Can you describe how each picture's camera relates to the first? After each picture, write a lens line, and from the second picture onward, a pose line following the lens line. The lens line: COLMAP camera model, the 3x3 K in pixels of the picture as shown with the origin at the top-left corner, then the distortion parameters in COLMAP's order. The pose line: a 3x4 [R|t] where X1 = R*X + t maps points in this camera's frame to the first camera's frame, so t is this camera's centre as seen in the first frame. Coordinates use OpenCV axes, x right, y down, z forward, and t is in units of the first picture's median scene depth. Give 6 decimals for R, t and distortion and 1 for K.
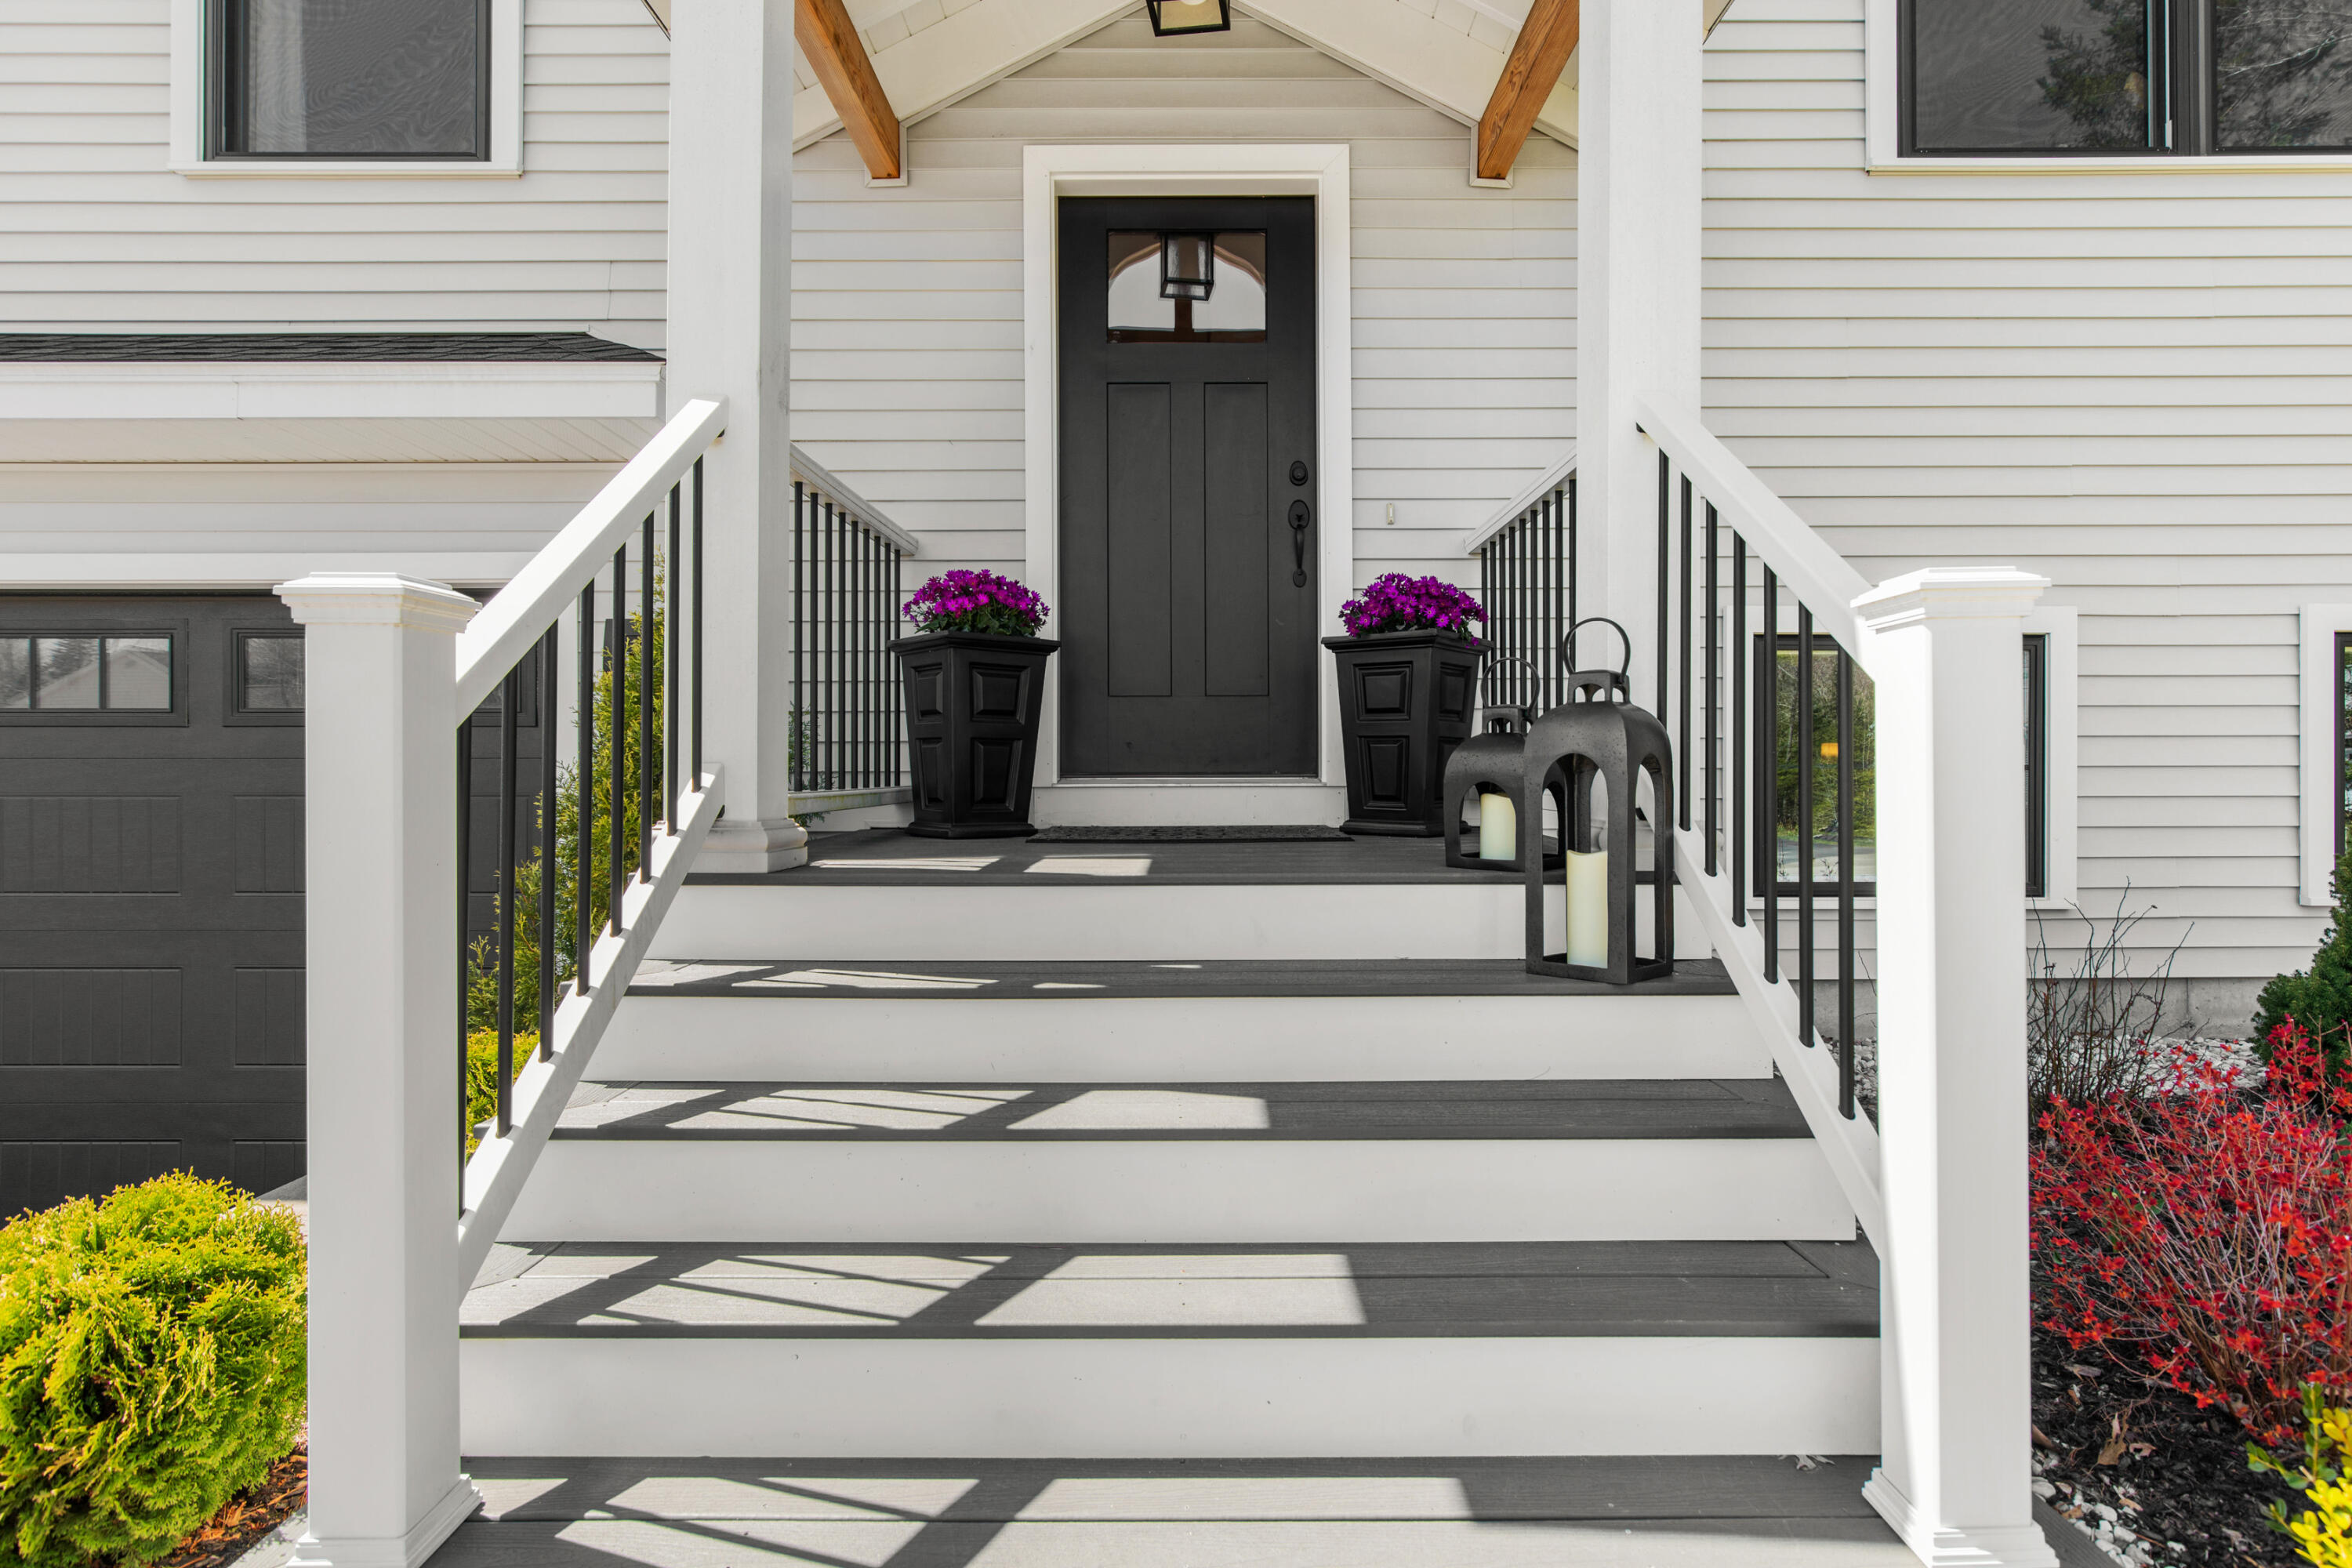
lens RADIAL K [[1183.8, 0, 1176.0], [0, 1183.8, 784.0], [0, 0, 1]] dist [-0.000998, -0.000372]
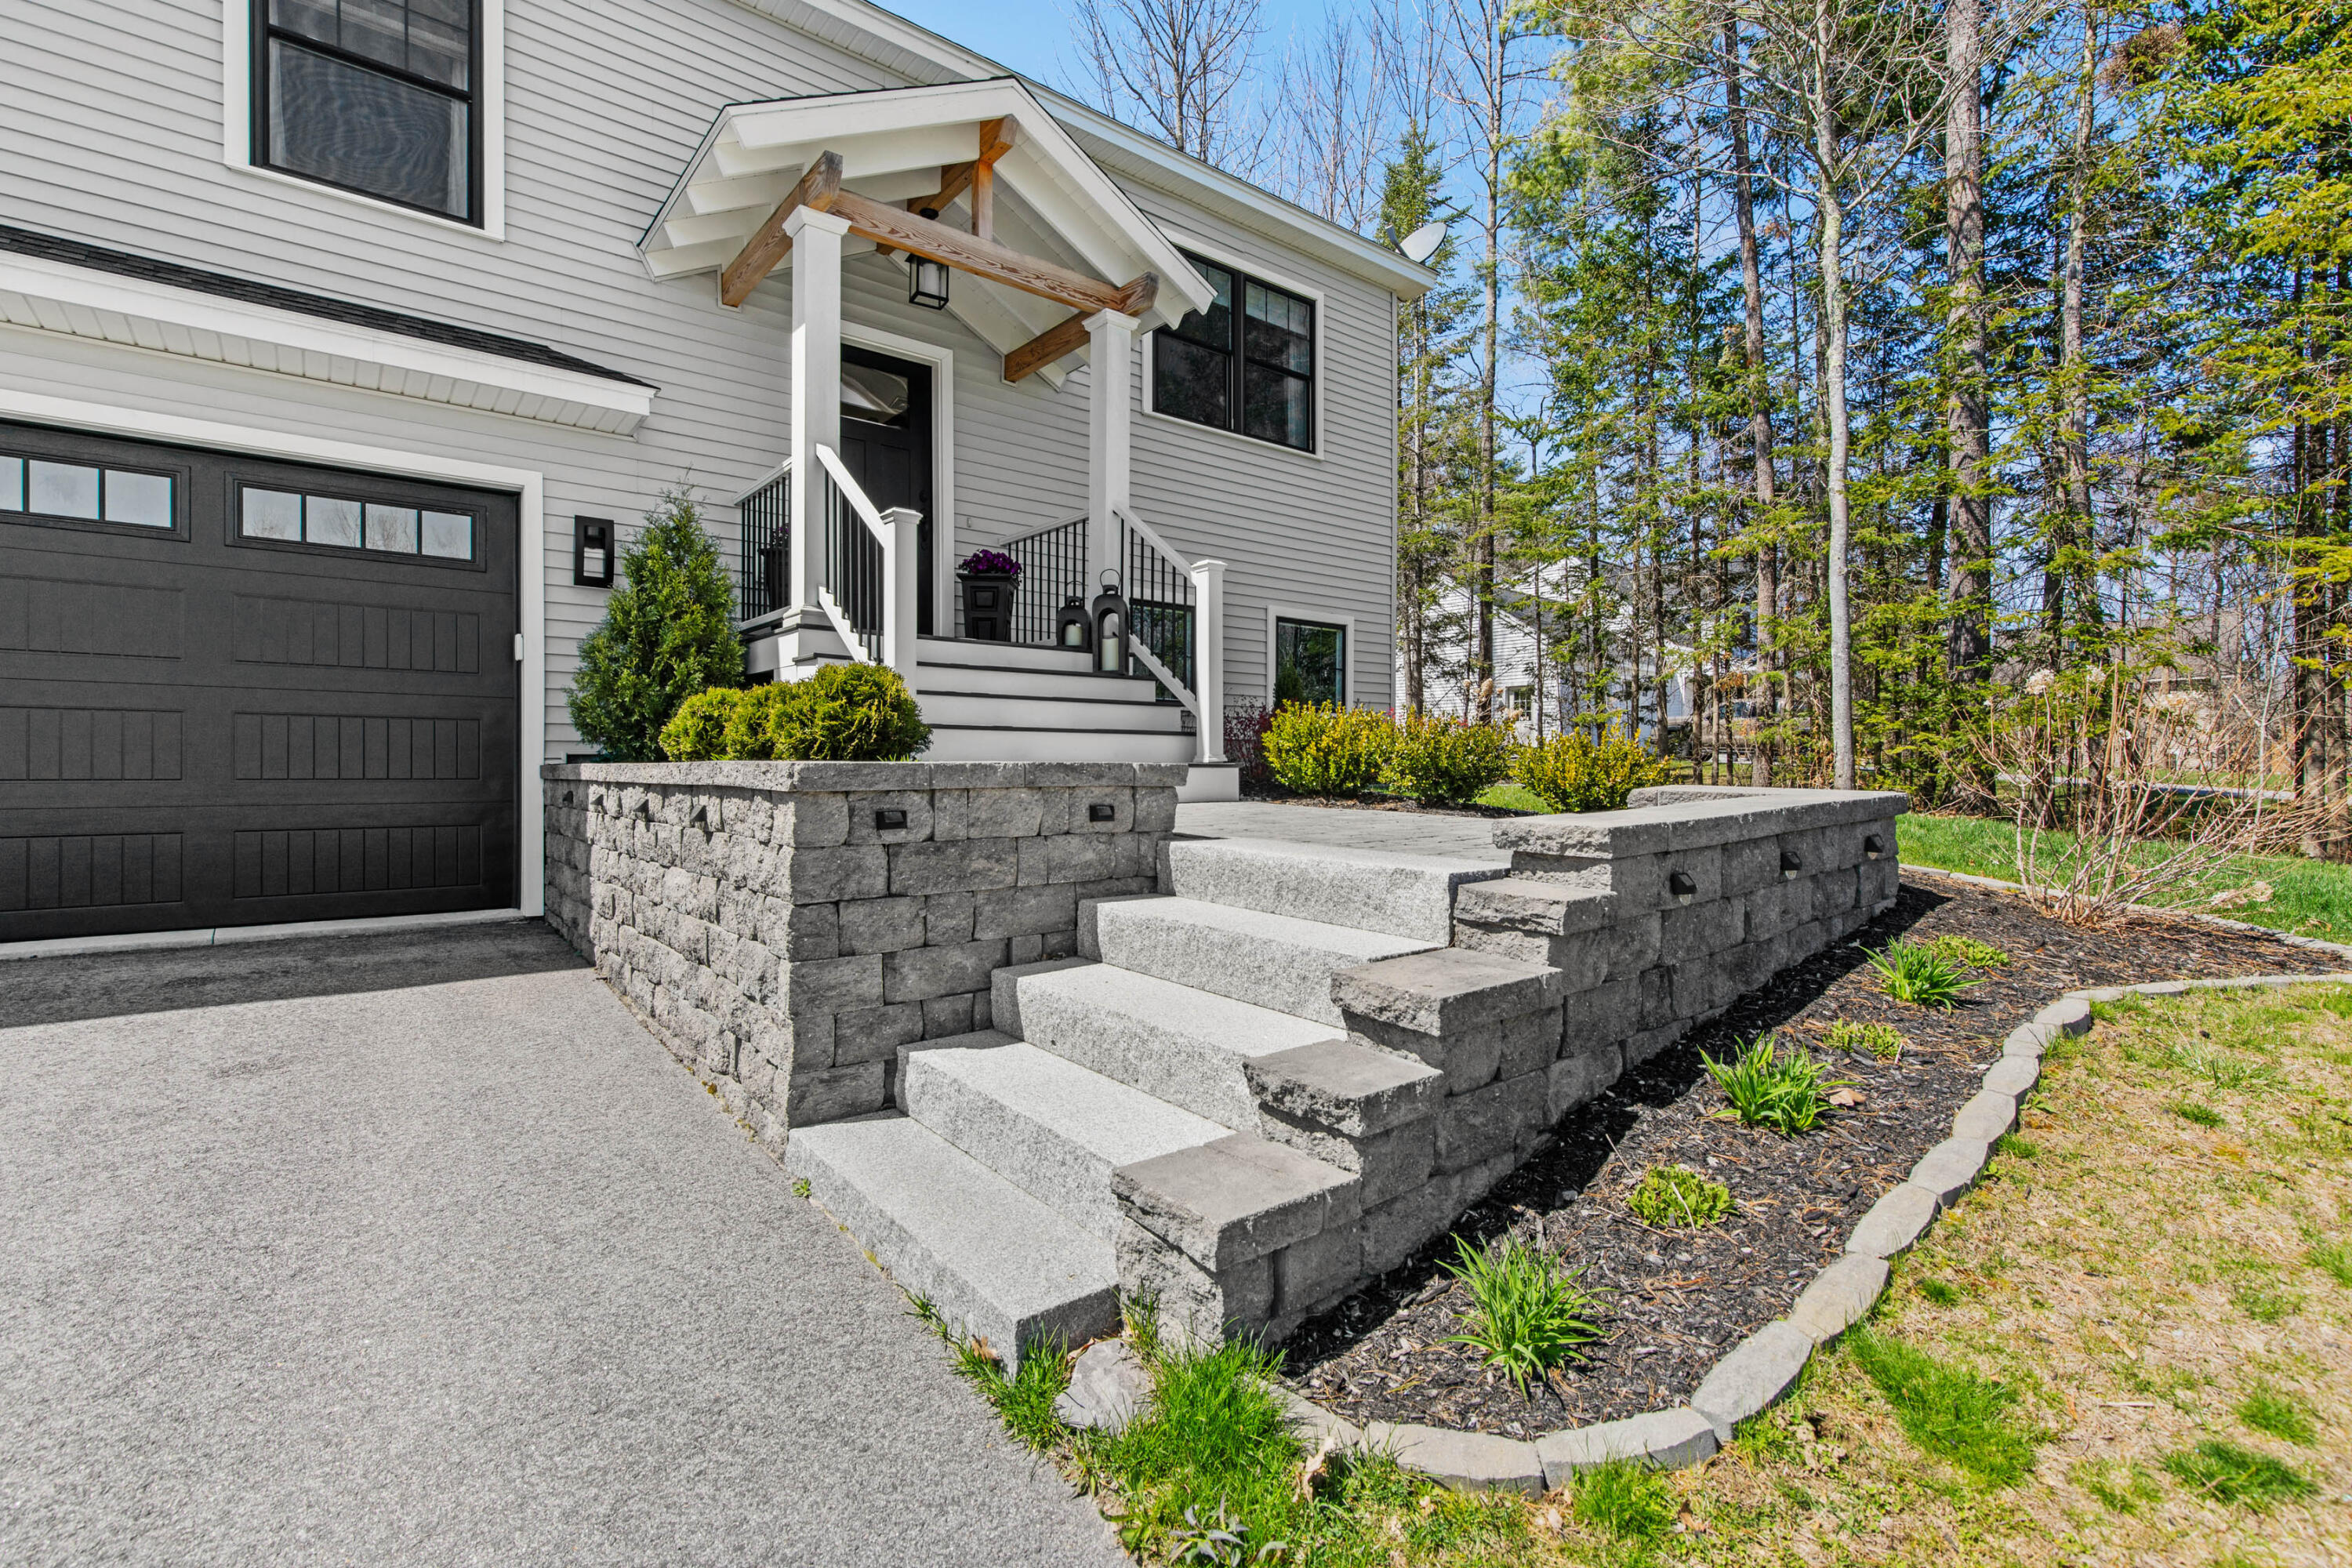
lens RADIAL K [[1052.2, 0, 1188.6], [0, 1052.2, 773.5], [0, 0, 1]] dist [0.008263, -0.000447]
pose [[0.773642, -0.003273, 0.633615, -0.808793], [-0.001240, 0.999977, 0.006679, 0.249207], [-0.633622, -0.005953, 0.773620, -0.851134]]
